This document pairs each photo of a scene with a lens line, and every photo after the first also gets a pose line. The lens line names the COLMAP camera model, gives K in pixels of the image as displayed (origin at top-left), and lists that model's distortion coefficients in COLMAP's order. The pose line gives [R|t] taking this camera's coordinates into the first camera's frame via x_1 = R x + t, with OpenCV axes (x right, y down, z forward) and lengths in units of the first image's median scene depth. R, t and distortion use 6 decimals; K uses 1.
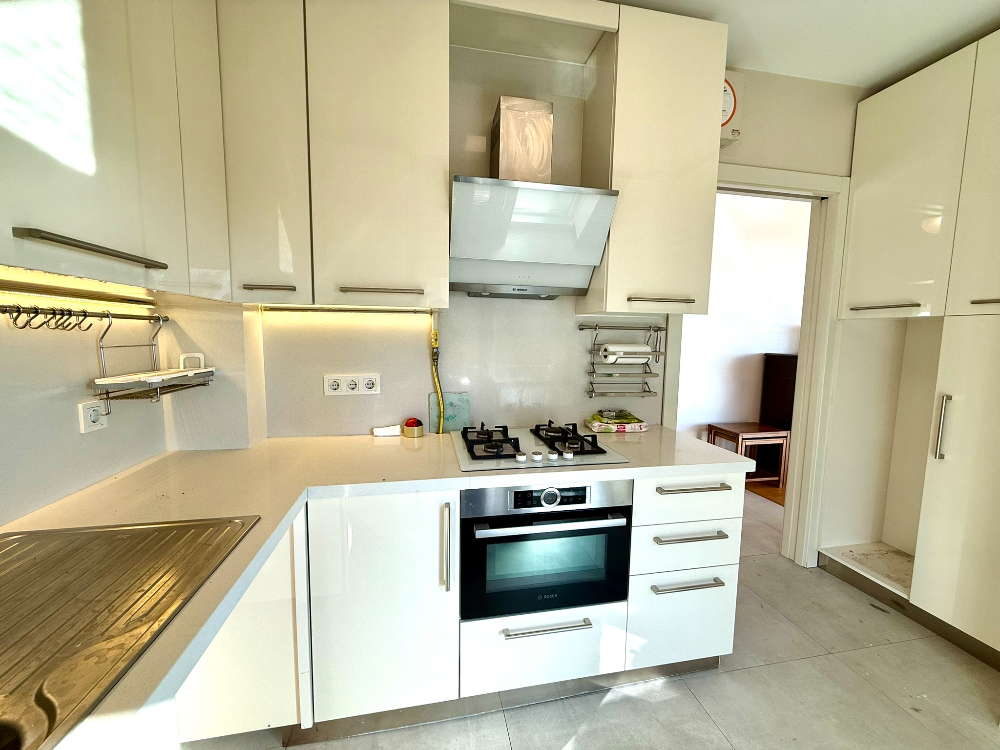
lens RADIAL K [[396.7, 0, 497.4], [0, 396.7, 374.5], [0, 0, 1]] dist [0.000920, 0.000089]
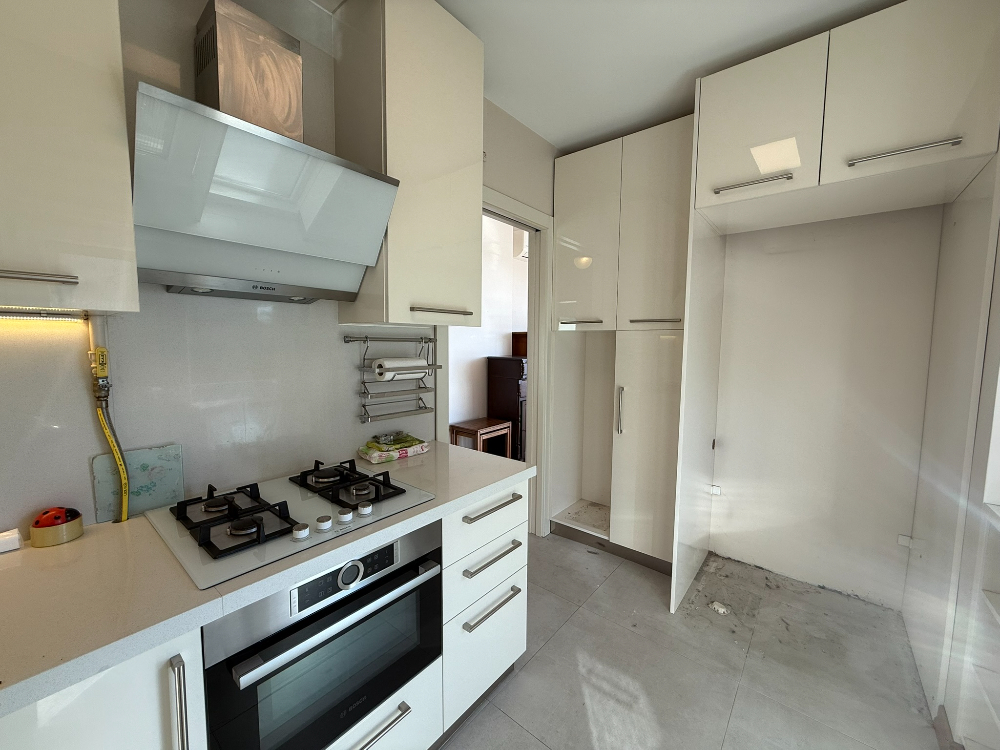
lens RADIAL K [[396.7, 0, 497.4], [0, 396.7, 374.5], [0, 0, 1]] dist [0.000920, 0.000089]
pose [[0.774692, -0.062596, 0.629232, -0.071212], [0.067616, 0.997583, 0.015993, -0.040860], [-0.628713, 0.030156, 0.777053, 0.181546]]
